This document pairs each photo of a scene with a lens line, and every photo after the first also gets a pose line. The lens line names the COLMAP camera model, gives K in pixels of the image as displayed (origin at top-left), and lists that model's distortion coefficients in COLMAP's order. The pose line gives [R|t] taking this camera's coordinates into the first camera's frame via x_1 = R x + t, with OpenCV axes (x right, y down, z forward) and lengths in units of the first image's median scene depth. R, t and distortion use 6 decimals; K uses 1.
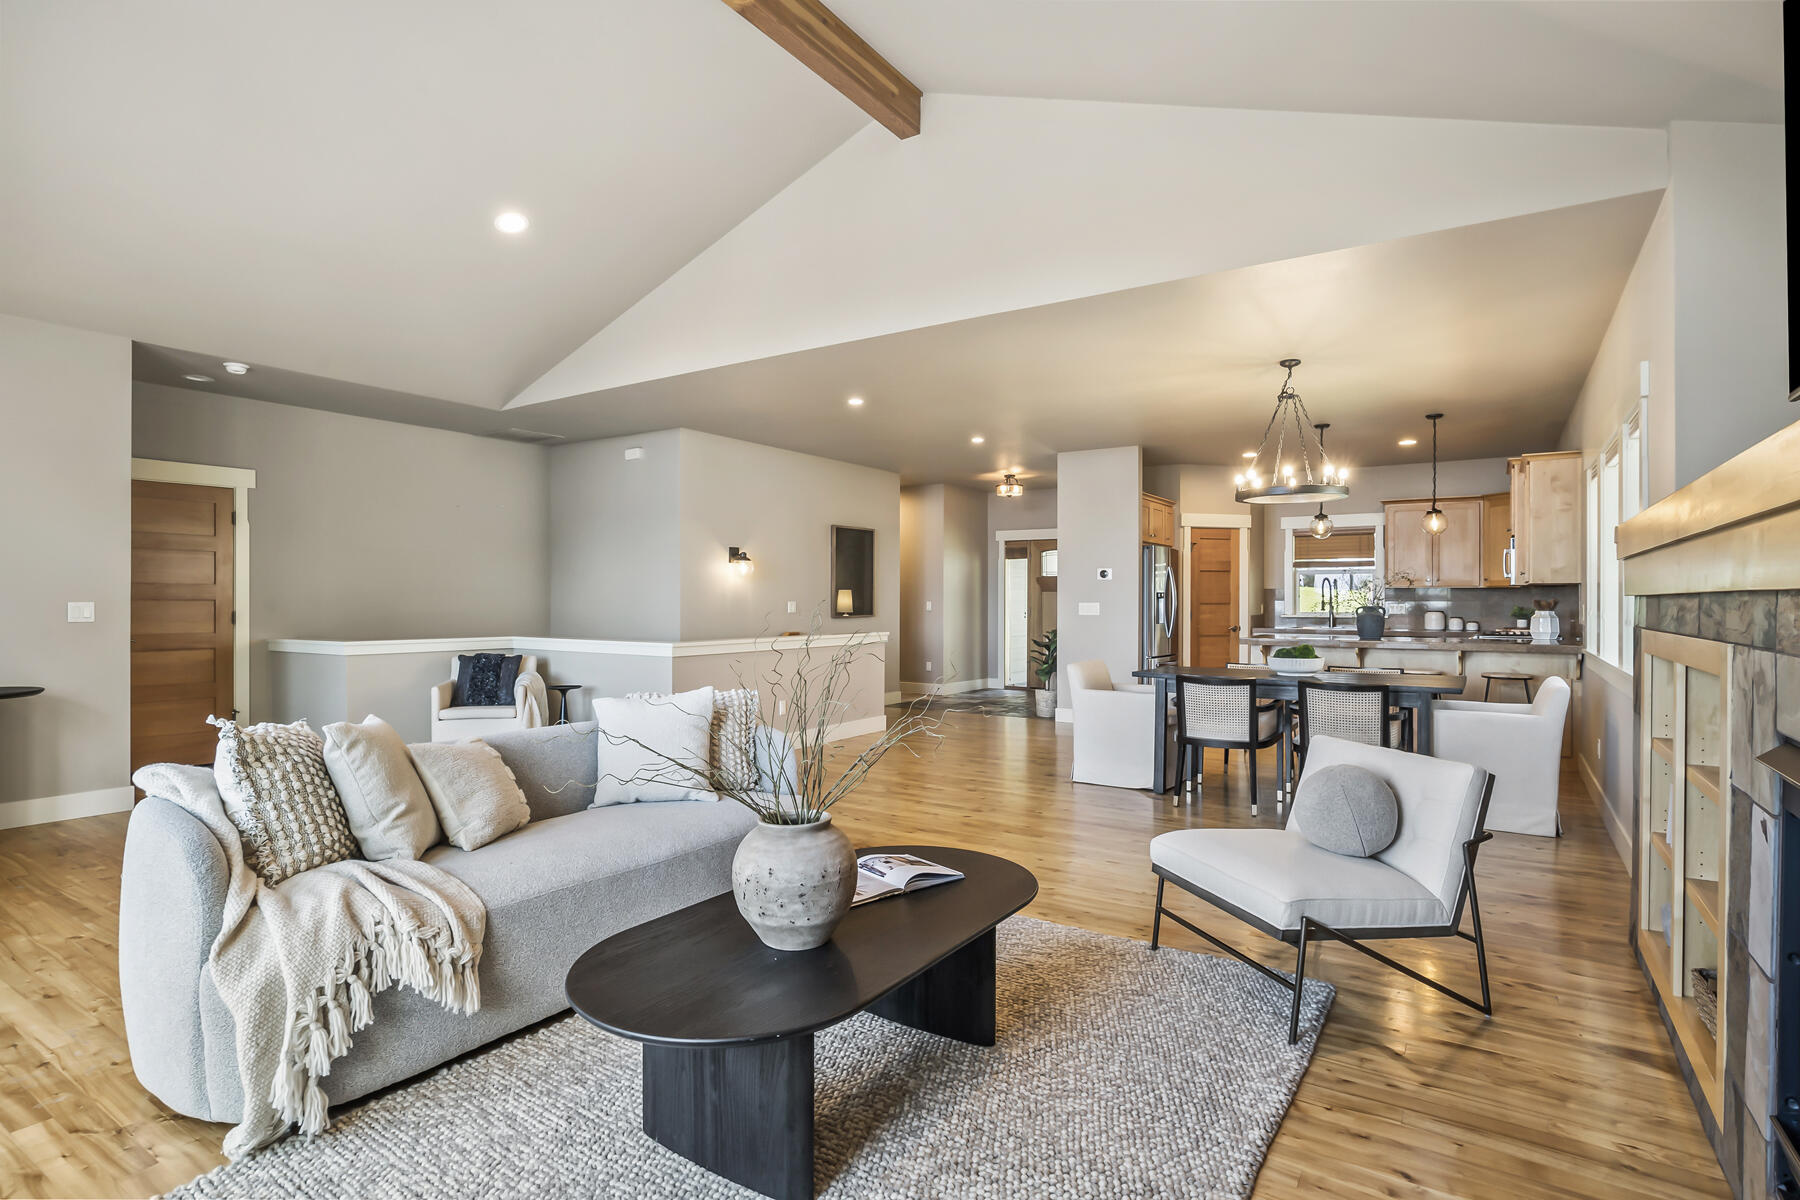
lens RADIAL K [[907.0, 0, 905.5], [0, 907.0, 605.8], [0, 0, 1]] dist [-0.025120, 0.009994]
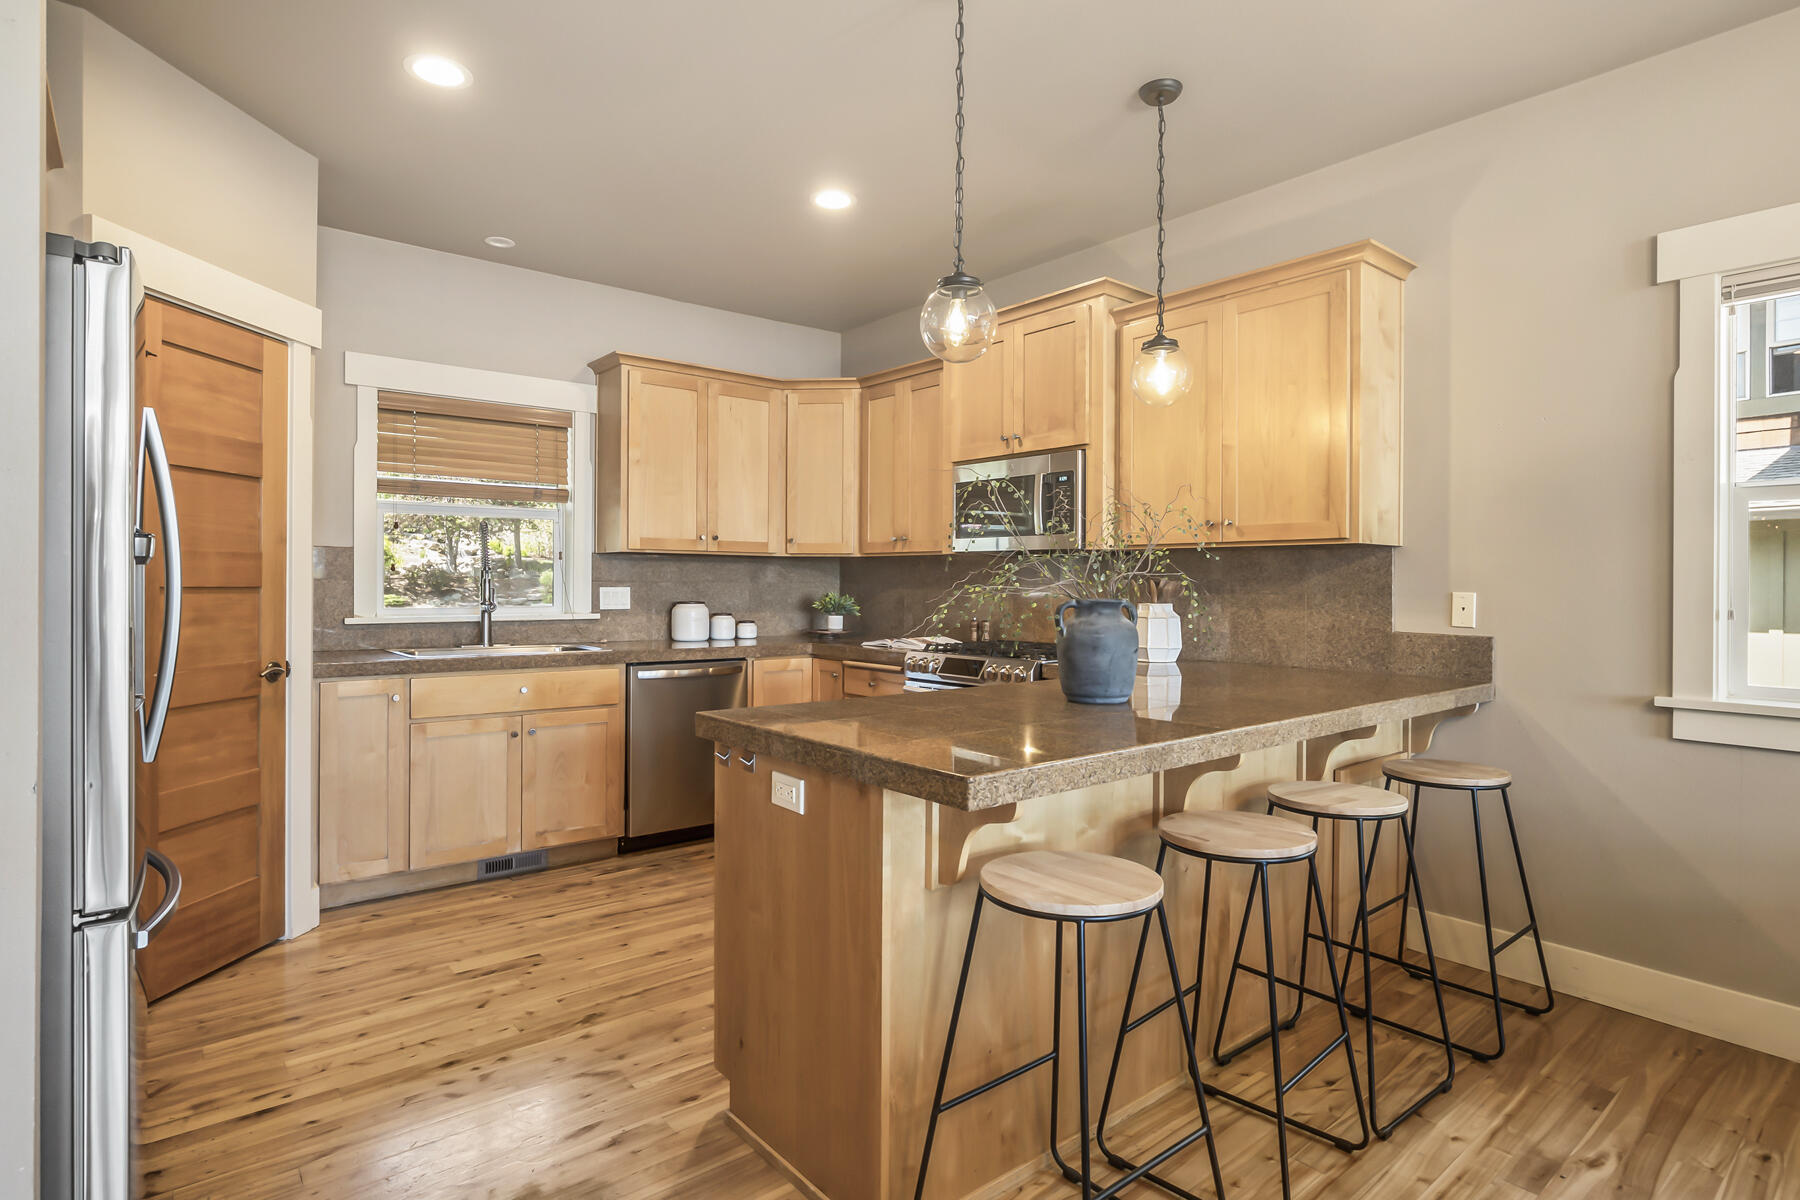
lens RADIAL K [[907.0, 0, 894.6], [0, 907.0, 585.1], [0, 0, 1]] dist [-0.025120, 0.009994]
pose [[0.292143, 0.000032, 0.956375, 0.195486], [-0.000209, 1.000000, 0.000031, -0.004567], [-0.956375, -0.000209, 0.292143, 0.996787]]
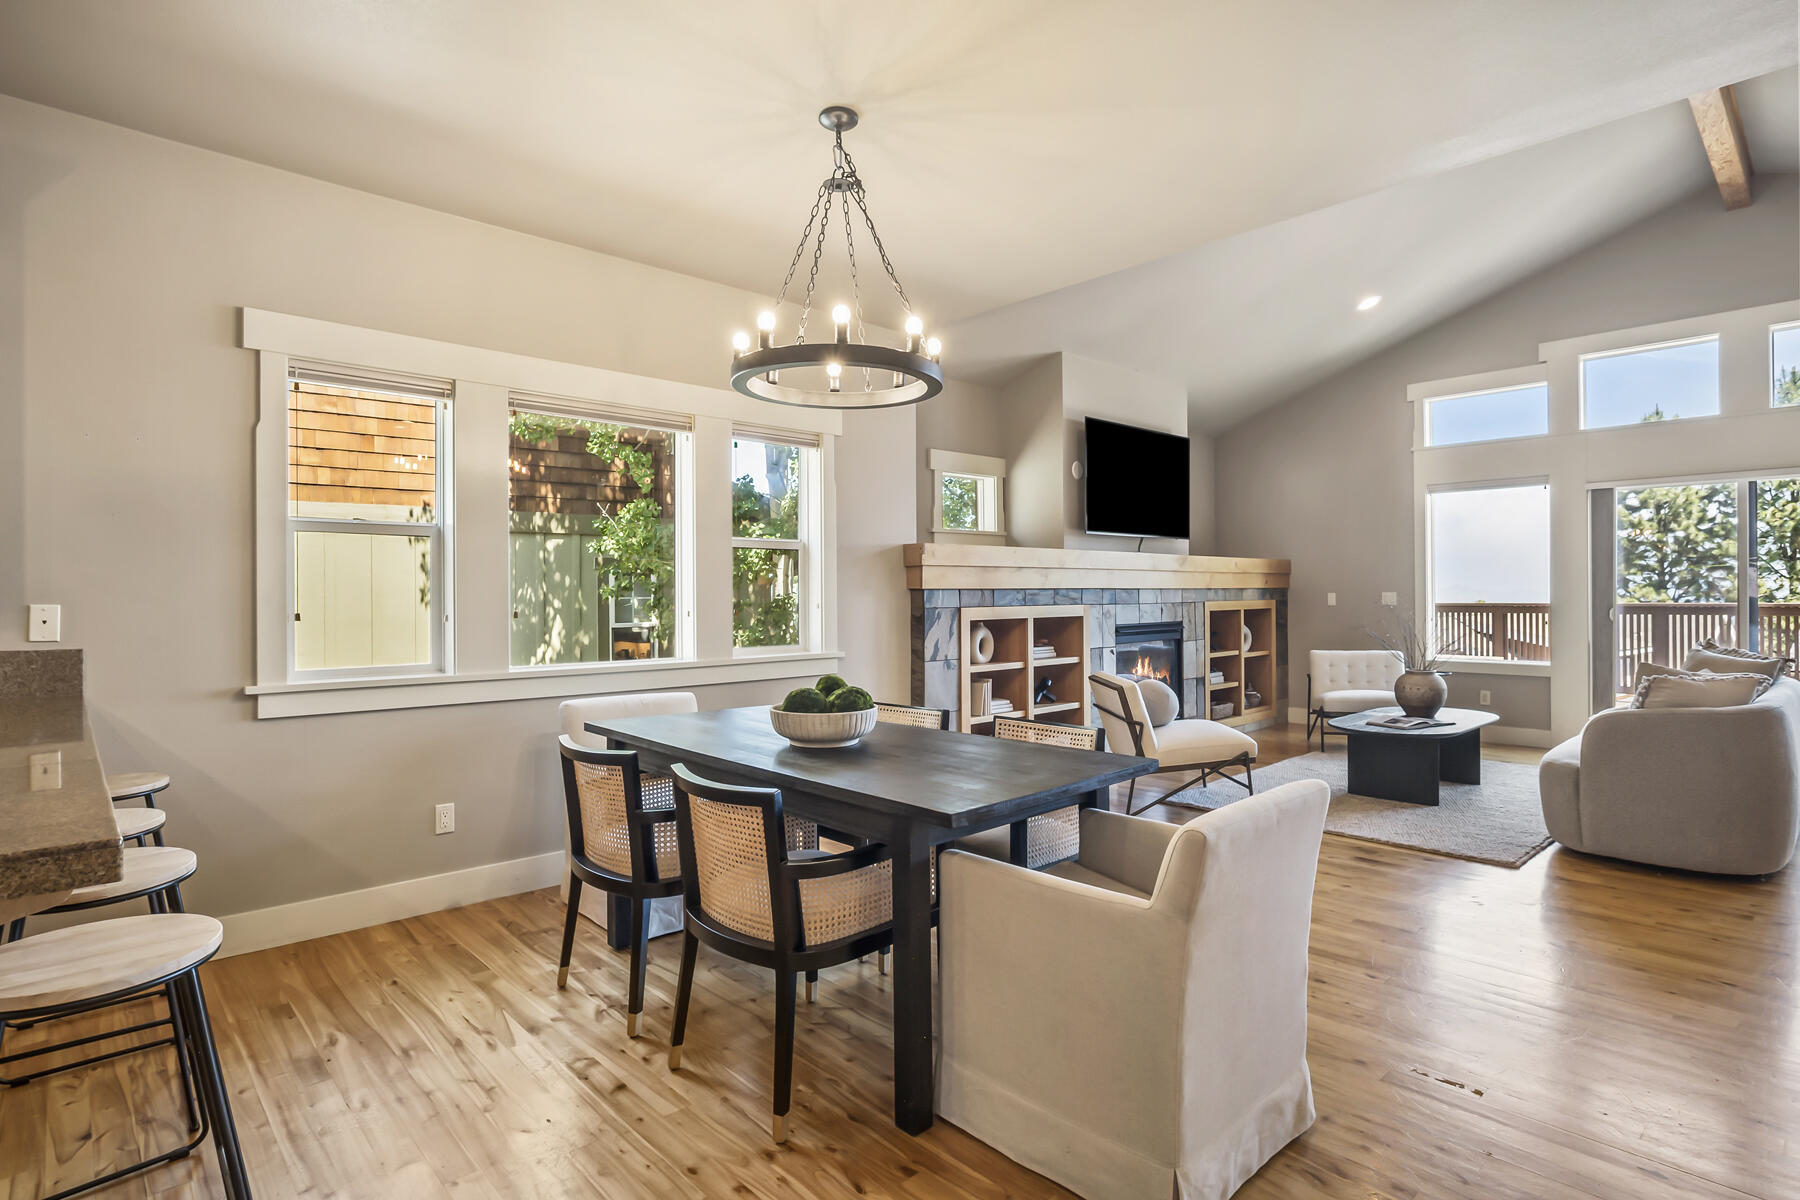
lens RADIAL K [[907.0, 0, 889.0], [0, 907.0, 587.9], [0, 0, 1]] dist [-0.025120, 0.009994]
pose [[-0.970851, 0.006214, 0.239605, 0.217598], [0.006363, 0.999980, -0.000149, -0.006034], [-0.239601, 0.001380, -0.970871, 1.152092]]
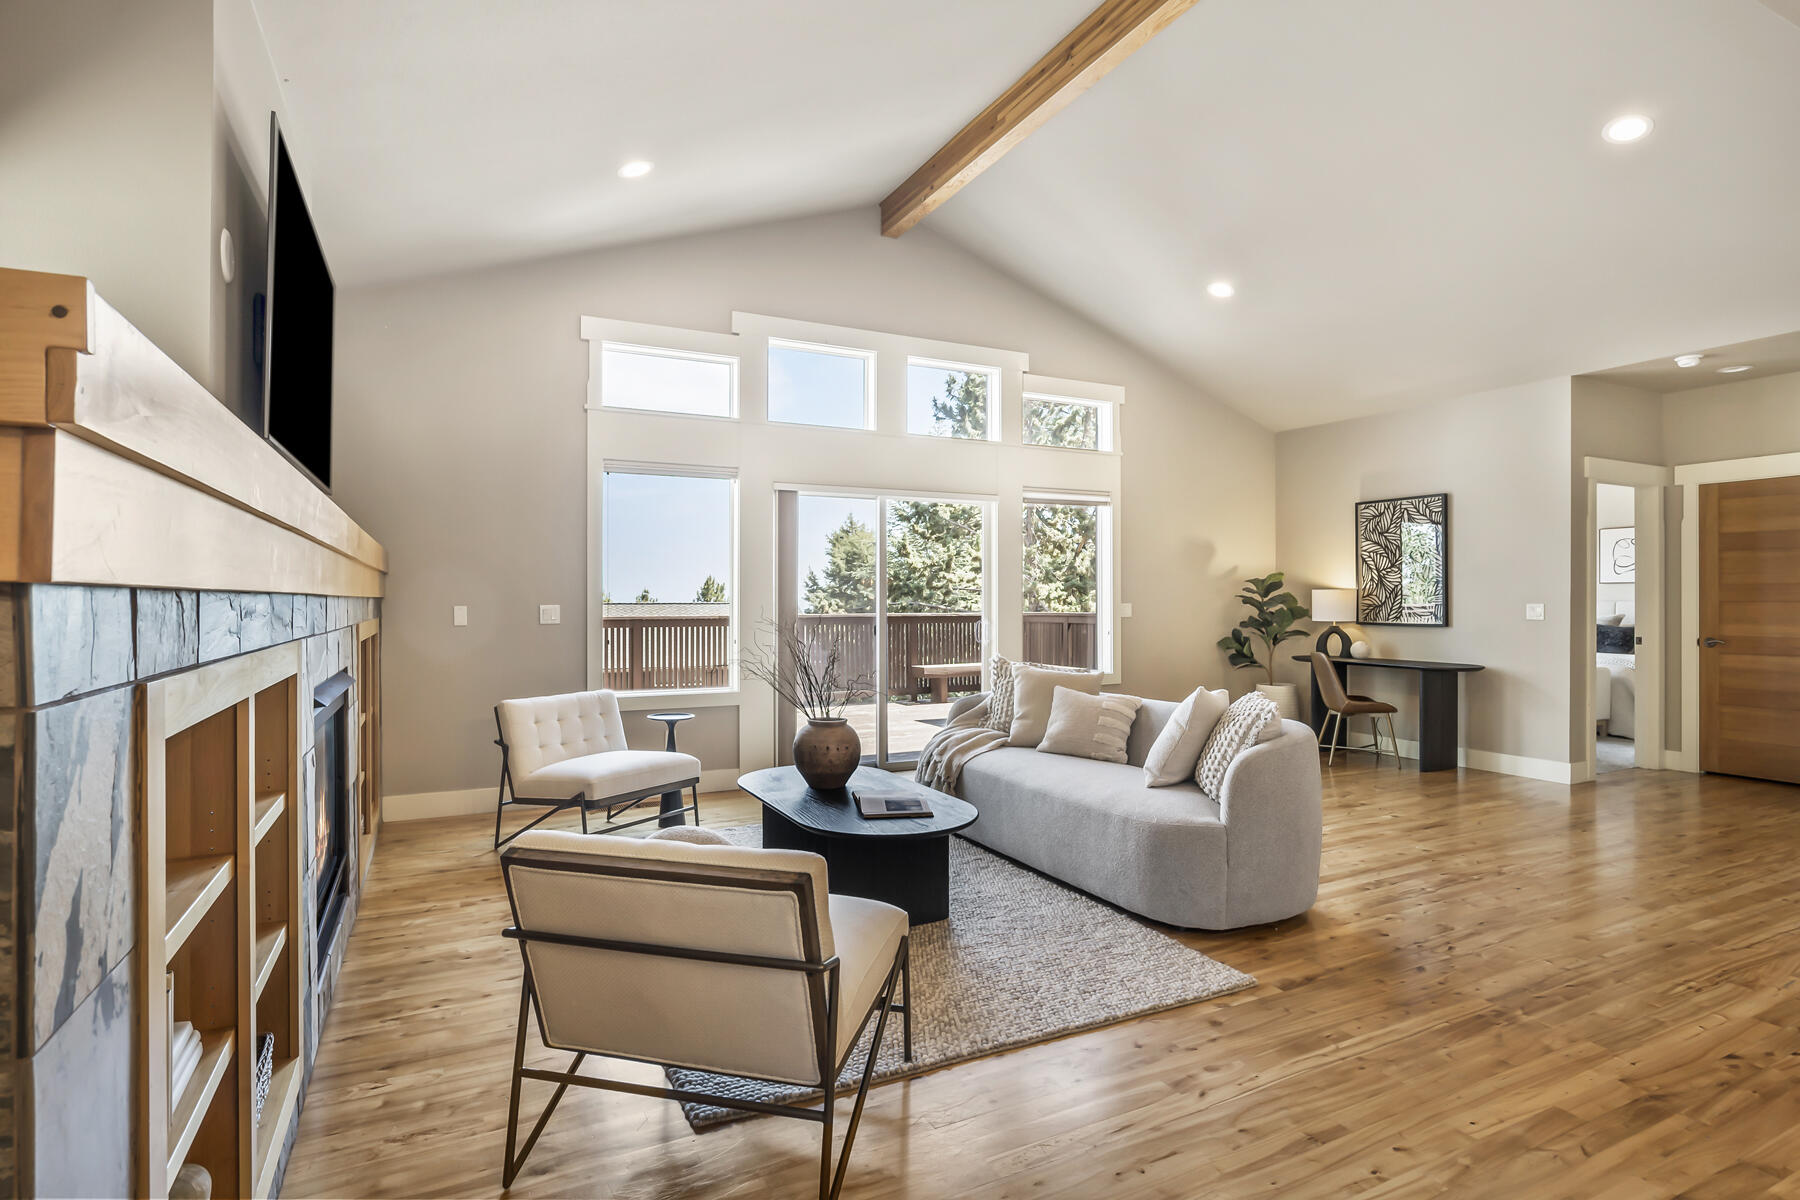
lens RADIAL K [[907.0, 0, 893.4], [0, 907.0, 599.5], [0, 0, 1]] dist [-0.025120, 0.009994]
pose [[-0.501445, -0.003359, -0.865183, 0.403488], [-0.005175, 0.999986, -0.000883, -0.002462], [0.865174, 0.004034, -0.501456, 0.591197]]
